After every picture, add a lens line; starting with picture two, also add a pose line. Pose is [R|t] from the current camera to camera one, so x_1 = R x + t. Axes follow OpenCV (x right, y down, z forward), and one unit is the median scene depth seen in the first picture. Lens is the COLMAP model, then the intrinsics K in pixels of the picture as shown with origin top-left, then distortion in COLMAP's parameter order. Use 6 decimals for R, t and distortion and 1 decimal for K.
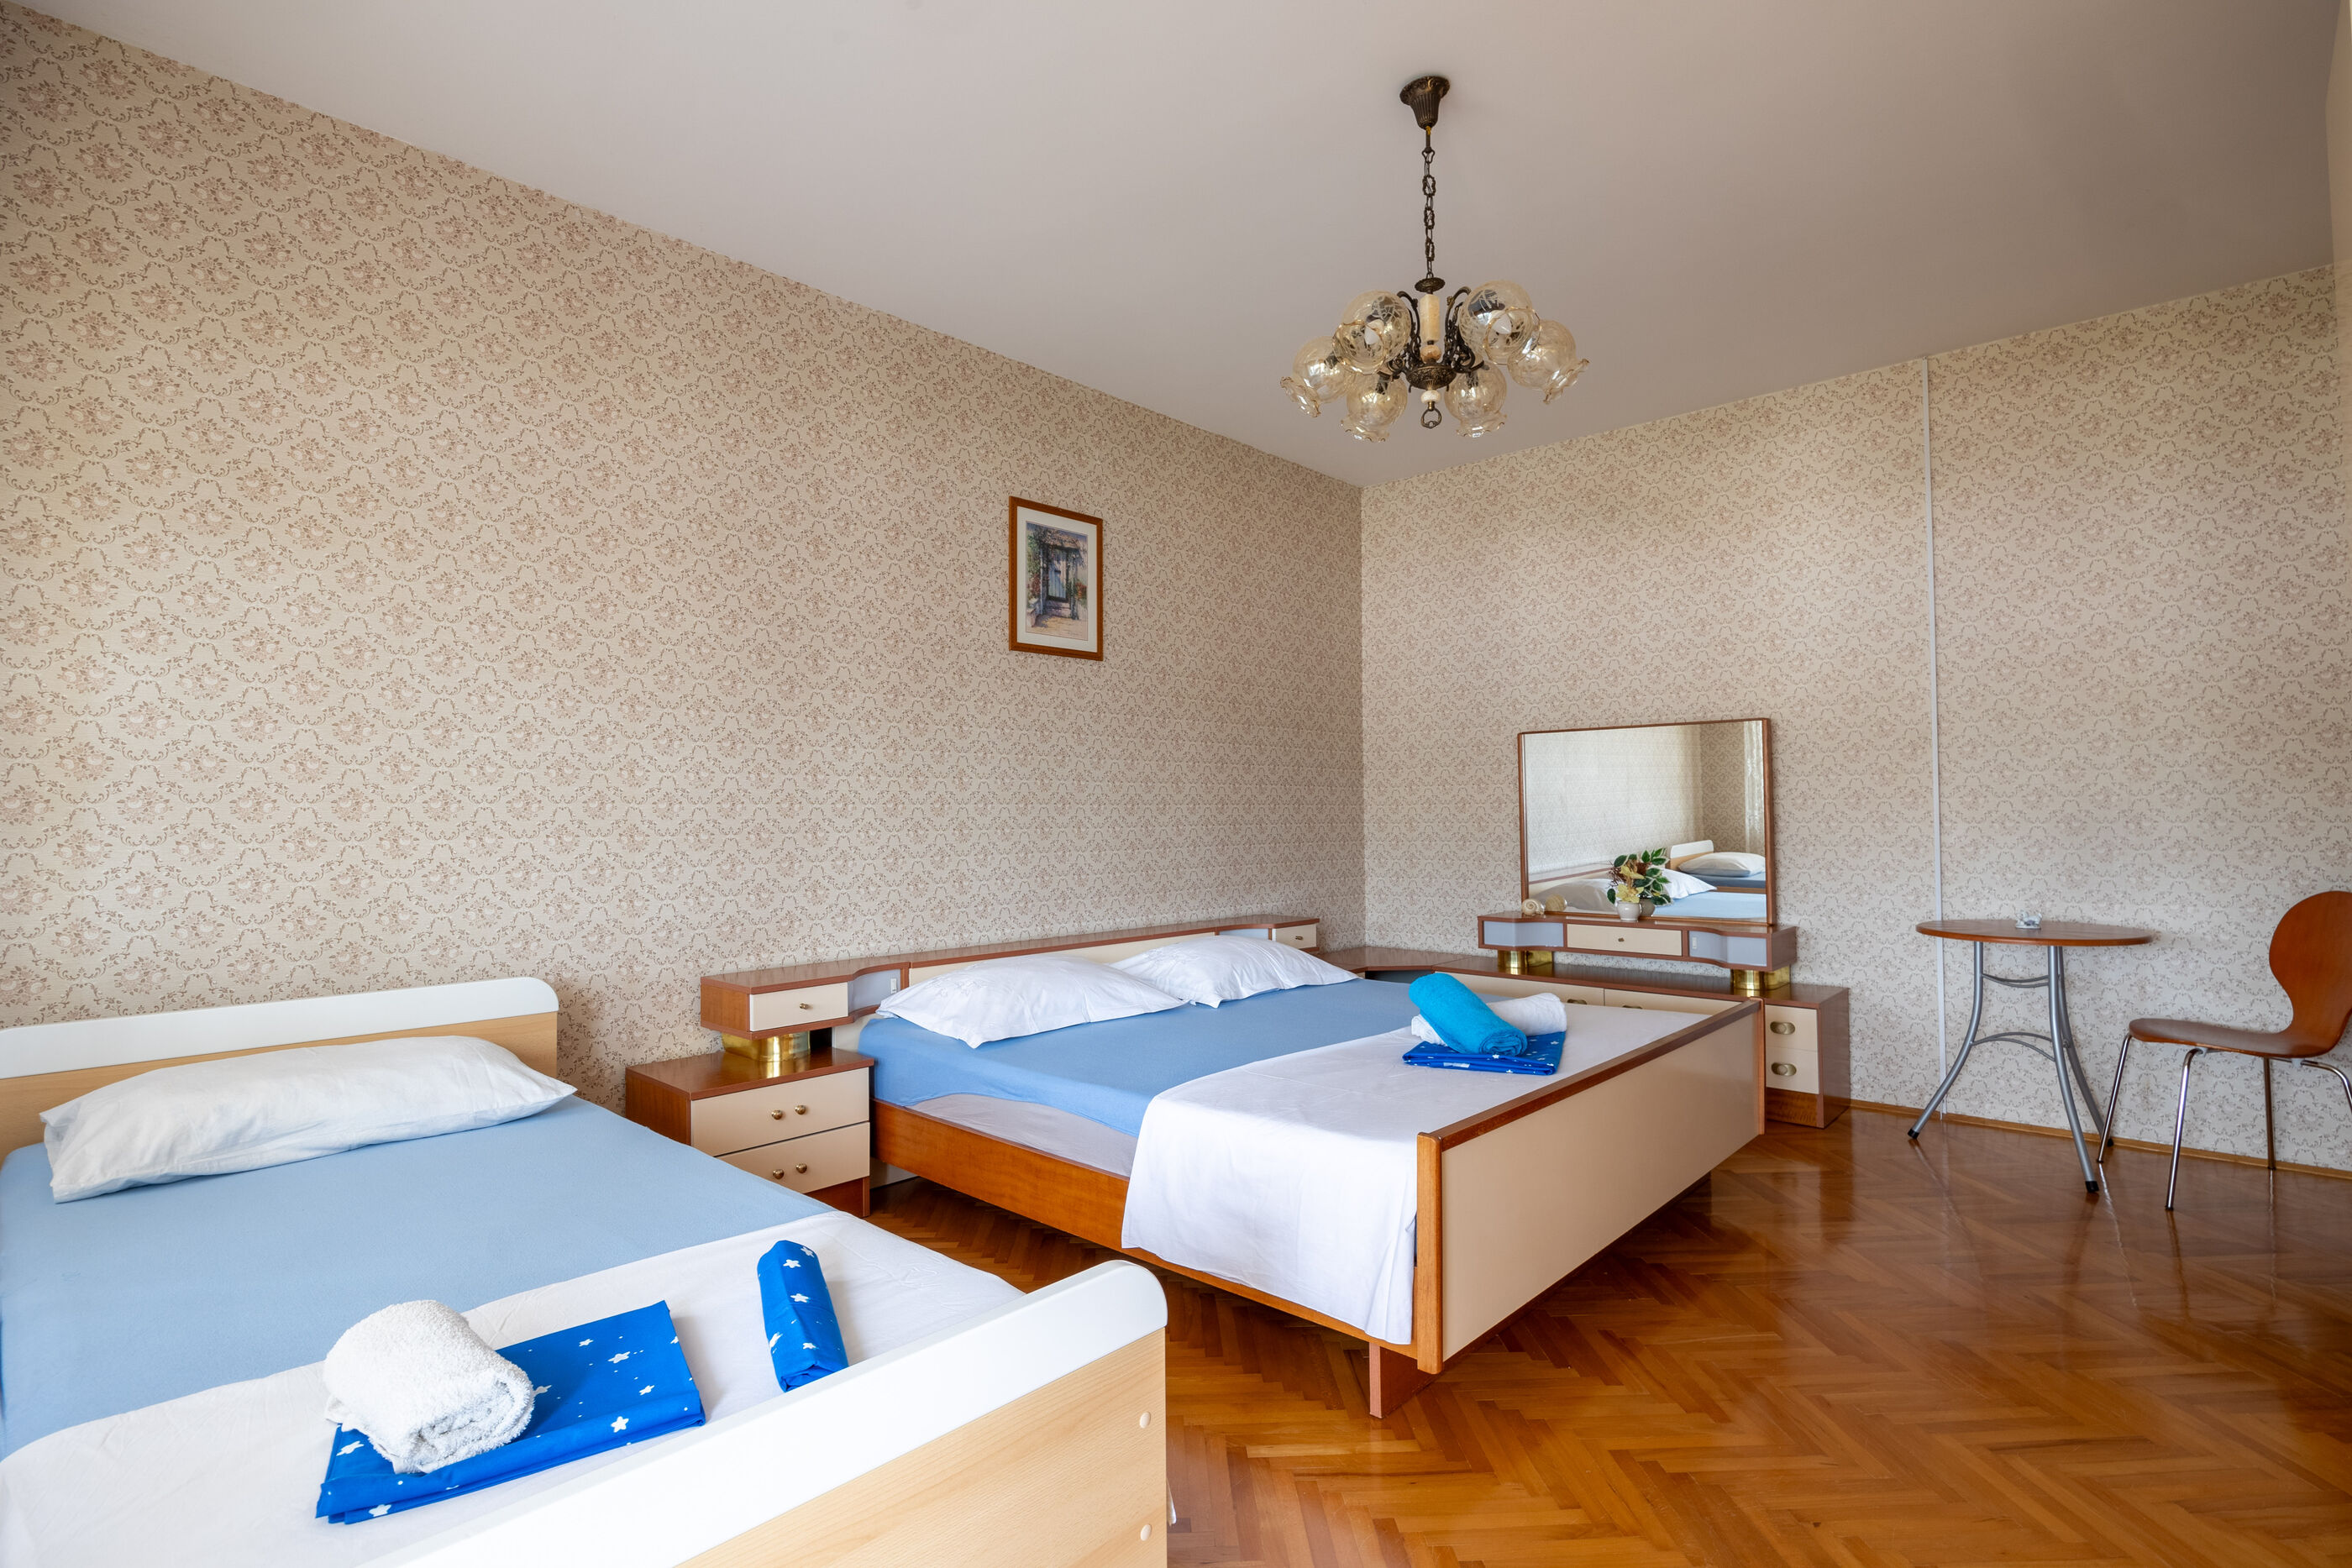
lens RADIAL K [[1170.5, 0, 1243.4], [0, 1170.5, 772.6], [0, 0, 1]] dist [-0.002354, -0.000886]
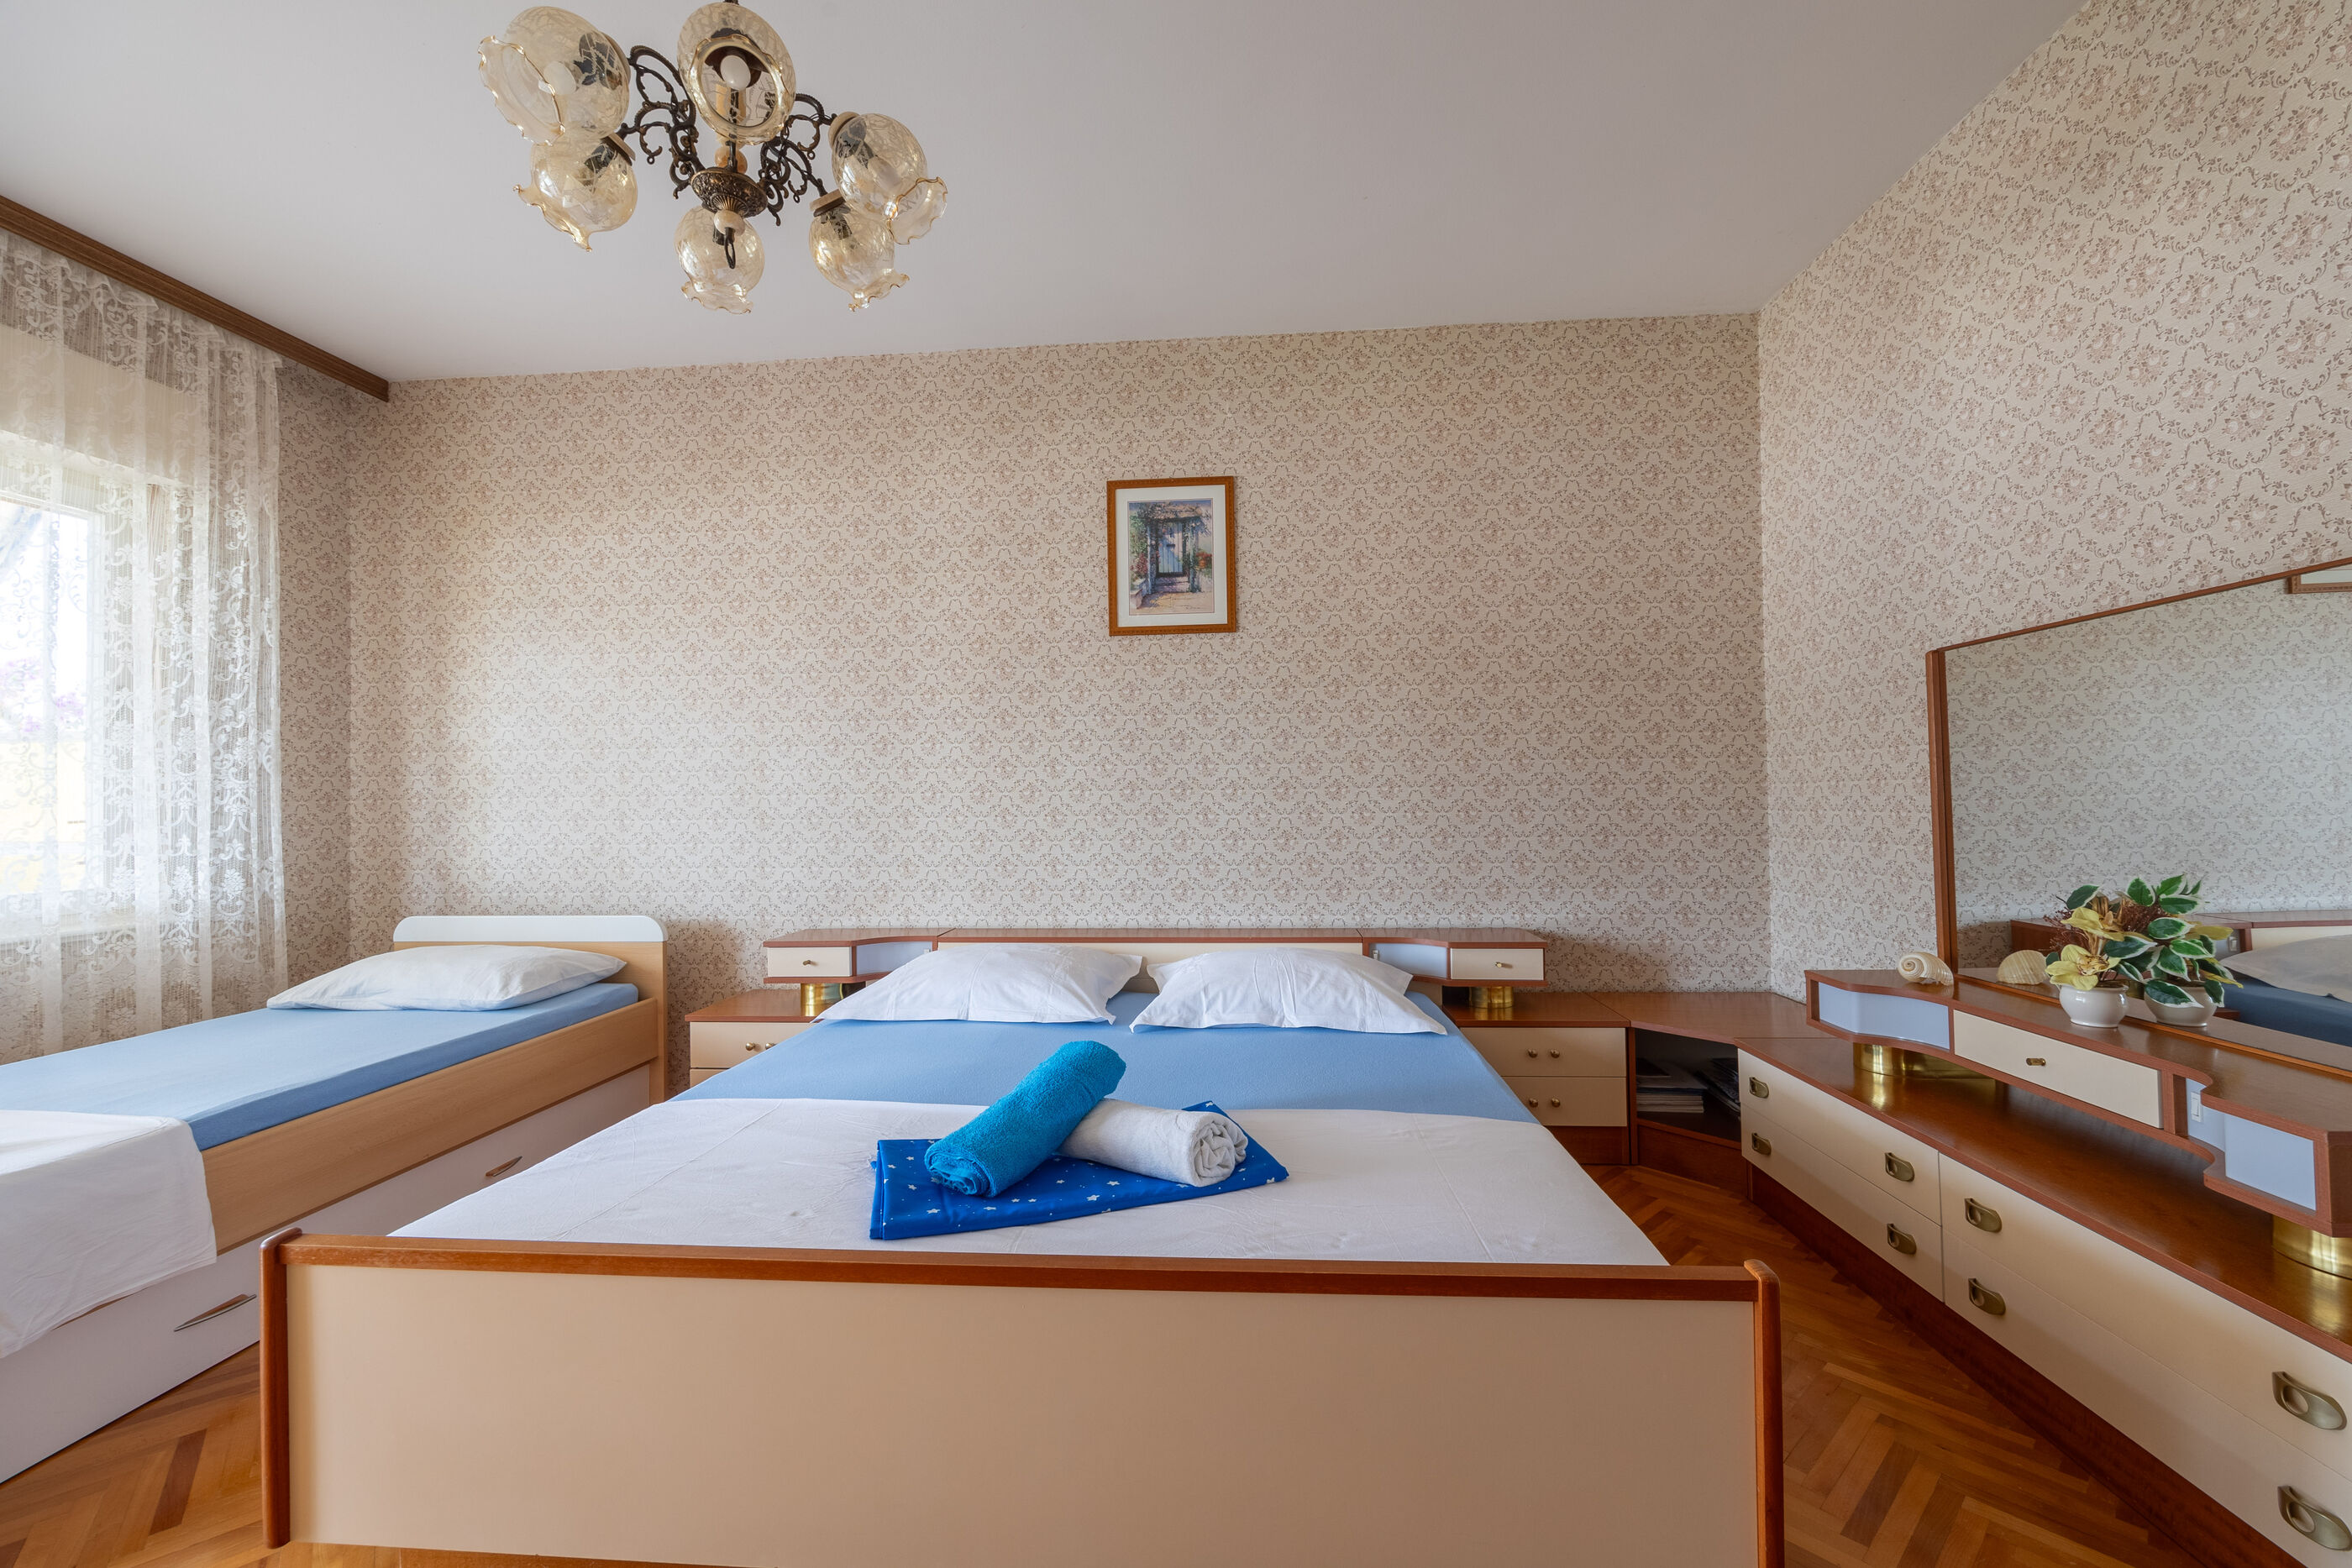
lens RADIAL K [[938.4, 0, 1184.0], [0, 938.4, 783.8], [0, 0, 1]] dist [-0.002884, -0.000211]
pose [[0.585618, -0.013582, -0.810473, 0.475051], [0.035362, 0.999336, 0.008805, 0.015946], [0.809815, -0.033816, 0.585709, 0.568094]]
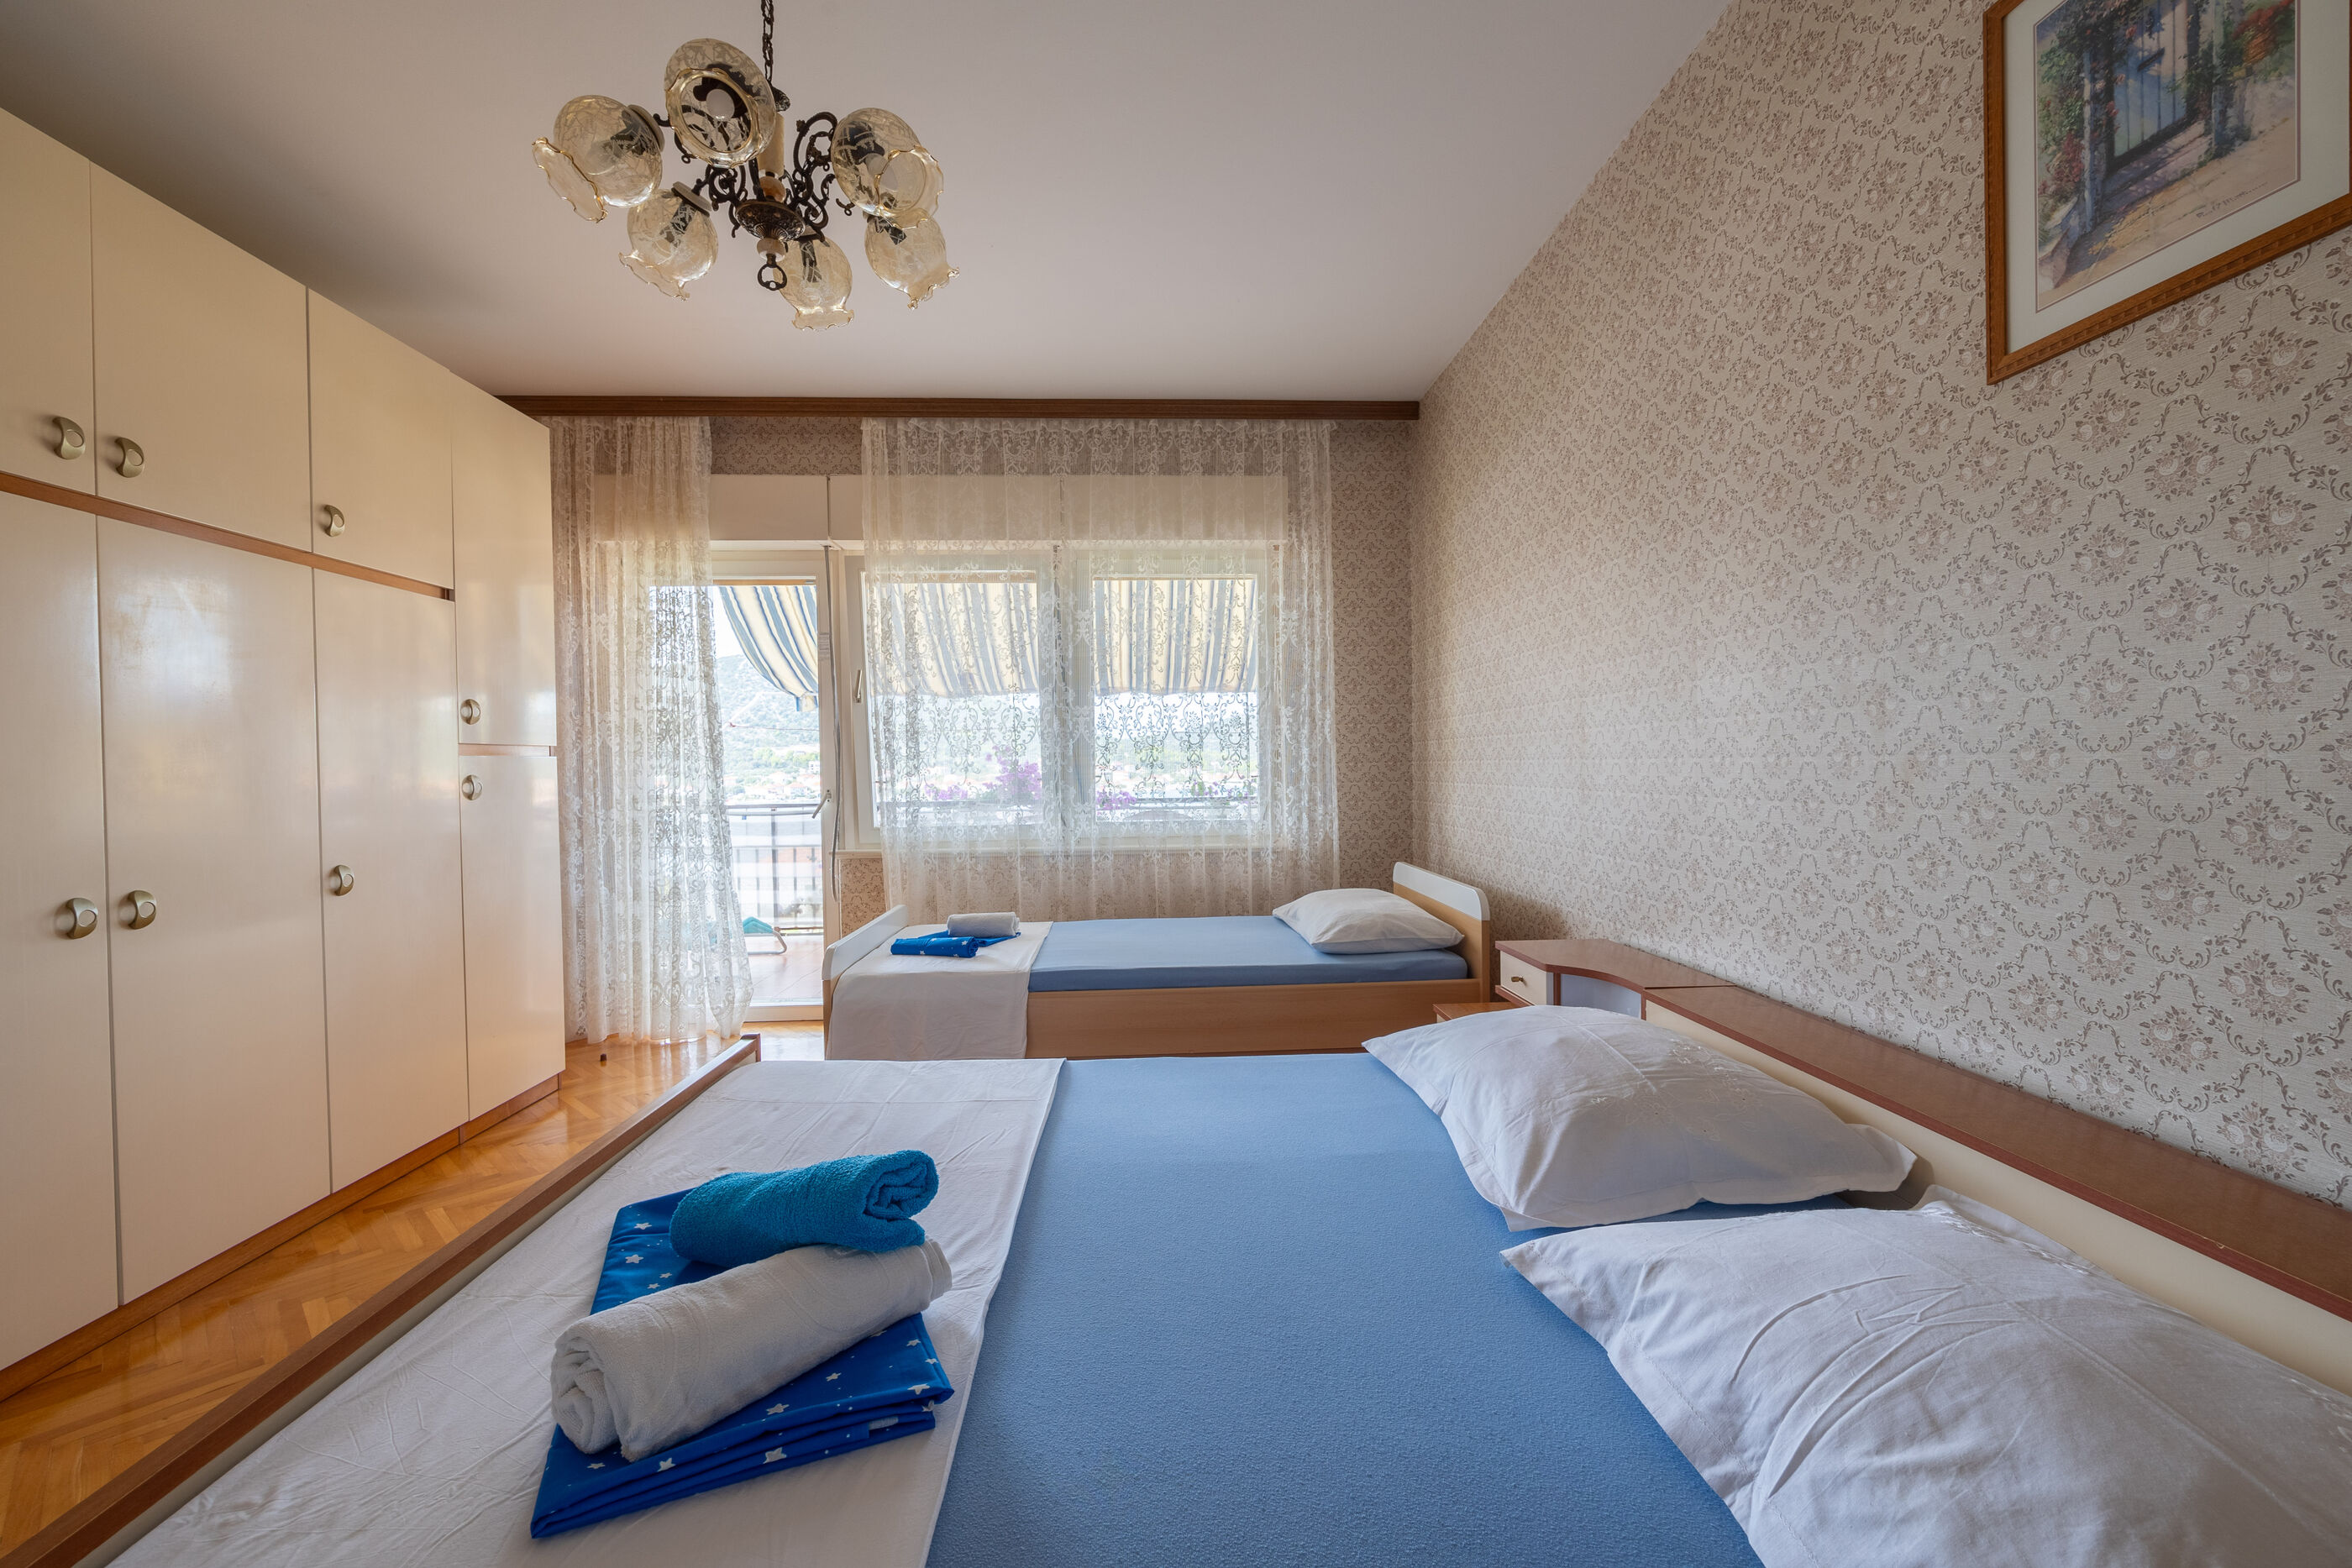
lens RADIAL K [[937.5, 0, 1188.8], [0, 937.5, 780.3], [0, 0, 1]] dist [-0.002319, 0.000233]
pose [[-0.728134, 0.026182, -0.684935, 0.238185], [0.038951, 0.999236, -0.003212, 0.025937], [0.684327, -0.029018, -0.728597, 1.024349]]
